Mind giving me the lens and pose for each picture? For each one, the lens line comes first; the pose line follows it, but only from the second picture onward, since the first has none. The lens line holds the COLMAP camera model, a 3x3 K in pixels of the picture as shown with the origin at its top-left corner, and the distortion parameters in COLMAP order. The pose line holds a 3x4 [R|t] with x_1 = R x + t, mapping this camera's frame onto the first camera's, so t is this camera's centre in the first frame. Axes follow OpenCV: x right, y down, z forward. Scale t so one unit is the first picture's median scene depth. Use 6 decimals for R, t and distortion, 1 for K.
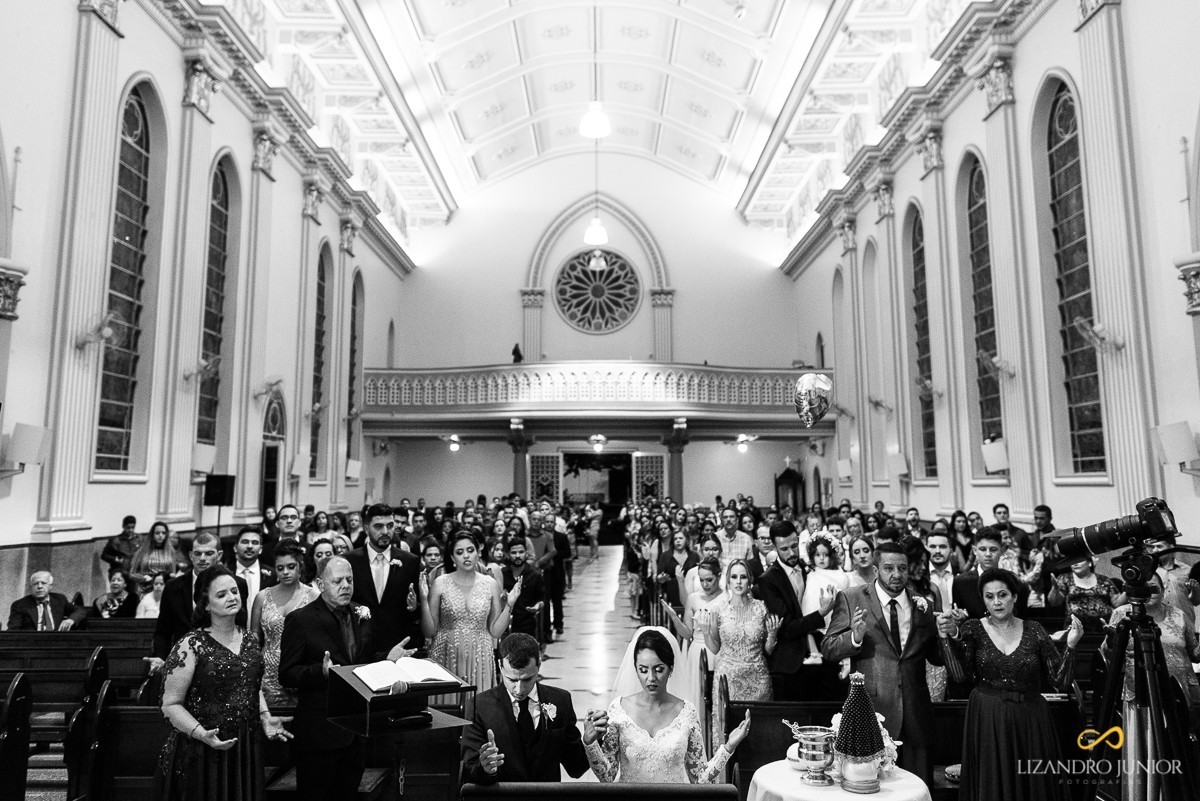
lens RADIAL K [[971.8, 0, 590.1], [0, 971.8, 340.7], [0, 0, 1]] dist [-0.008458, 0.001986]
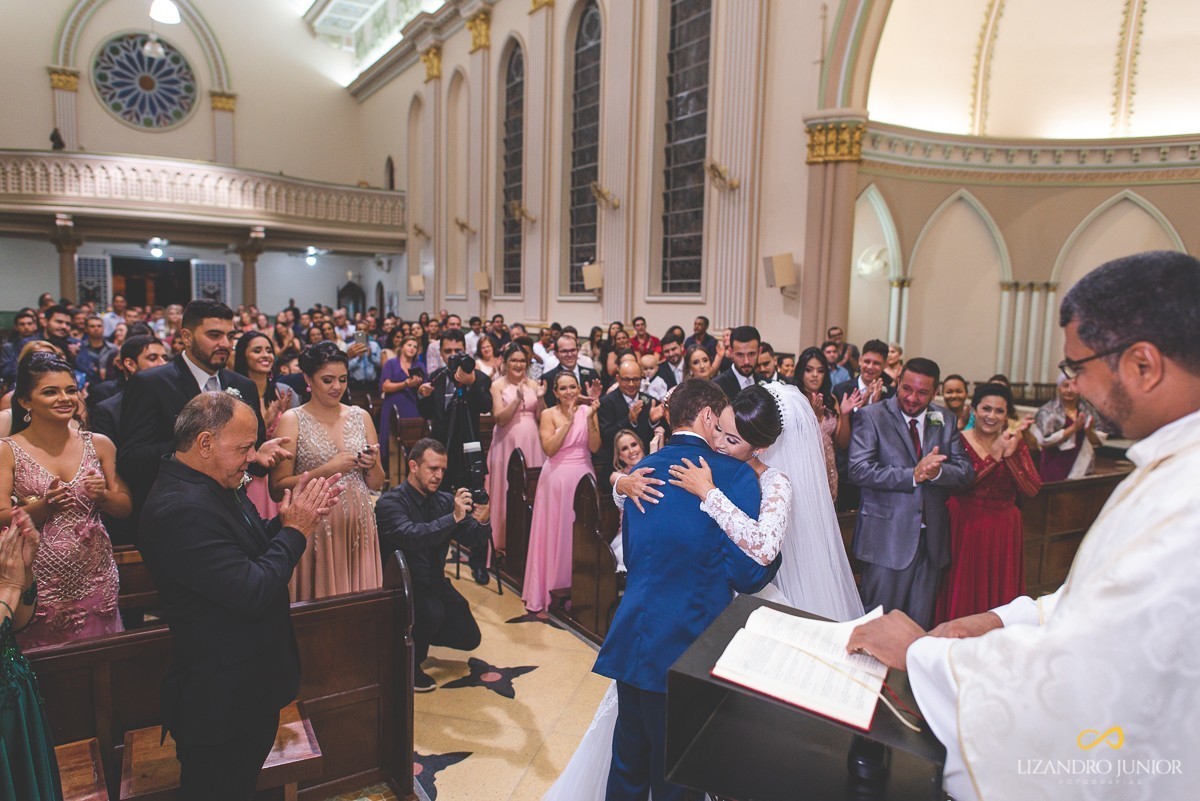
lens RADIAL K [[820.5, 0, 600.0], [0, 820.5, 400.5], [0, 0, 1]] dist [-0.002924, 0.000058]
pose [[0.855110, -0.035063, 0.517260, -0.050744], [-0.103960, 0.965850, 0.237333, 0.015532], [-0.507917, -0.256720, 0.822263, 0.080523]]
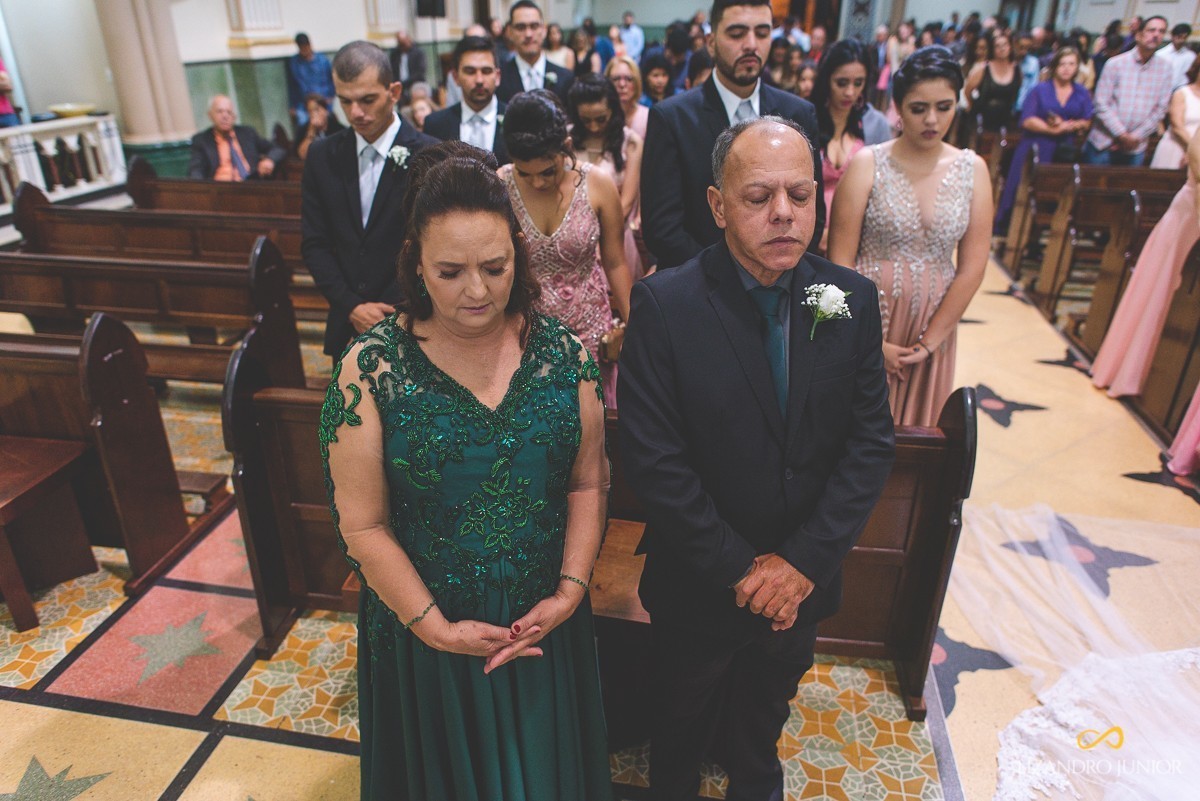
lens RADIAL K [[800.8, 0, 592.1], [0, 800.8, 401.9], [0, 0, 1]] dist [0.002857, 0.004542]
pose [[0.982480, 0.079751, -0.168444, -0.039989], [0.031199, 0.820683, 0.570531, 0.022319], [0.183740, -0.565790, 0.803816, 0.111776]]
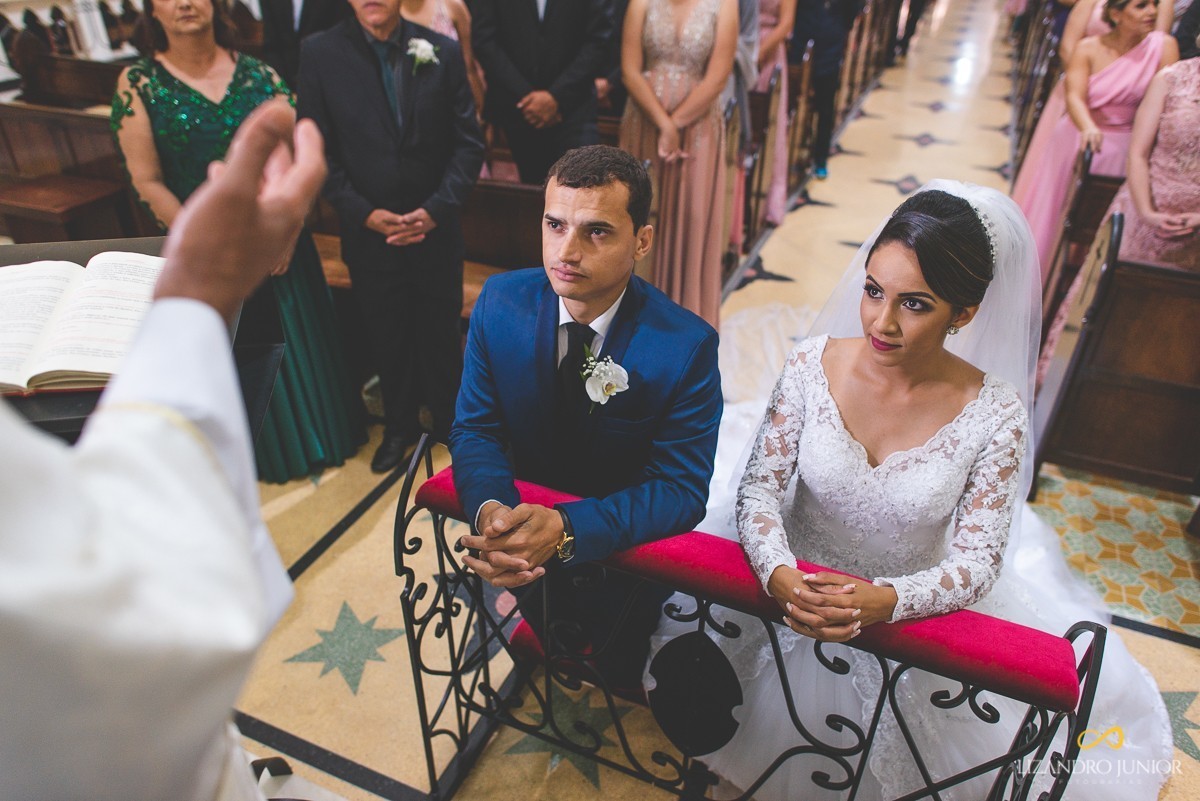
lens RADIAL K [[800.8, 0, 592.1], [0, 800.8, 401.9], [0, 0, 1]] dist [0.002857, 0.004542]
pose [[0.916084, 0.228206, -0.329714, 0.007506], [0.049401, 0.751765, 0.657578, 0.021499], [0.397931, -0.618685, 0.677407, 0.091793]]
